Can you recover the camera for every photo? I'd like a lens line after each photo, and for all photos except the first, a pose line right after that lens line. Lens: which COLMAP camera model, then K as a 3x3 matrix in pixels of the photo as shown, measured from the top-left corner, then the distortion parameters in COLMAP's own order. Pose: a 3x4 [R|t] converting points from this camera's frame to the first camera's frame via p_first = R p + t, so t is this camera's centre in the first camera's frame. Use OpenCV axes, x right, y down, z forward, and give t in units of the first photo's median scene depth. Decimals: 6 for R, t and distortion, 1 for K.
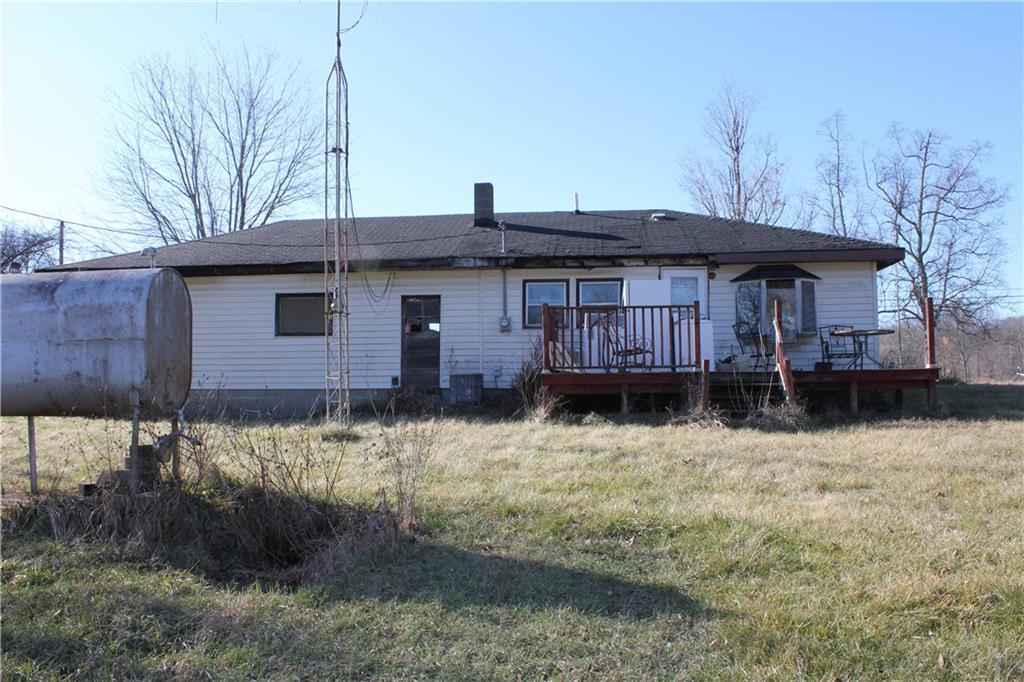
lens RADIAL K [[858.2, 0, 512.0], [0, 858.2, 341.0], [0, 0, 1]] dist [-0.130408, 0.003635]
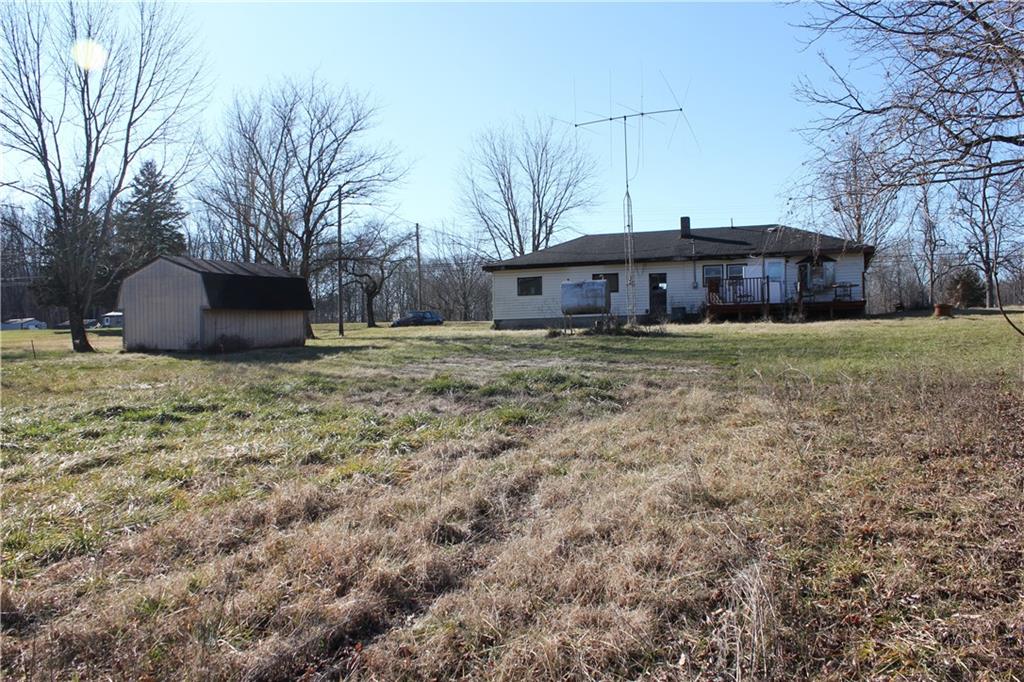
lens RADIAL K [[858.2, 0, 512.0], [0, 858.2, 341.0], [0, 0, 1]] dist [-0.130408, 0.003635]
pose [[0.968849, -0.013540, -0.247283, 0.078622], [0.028234, 0.998033, 0.055976, -0.012021], [0.246038, -0.061214, 0.967325, -1.316951]]
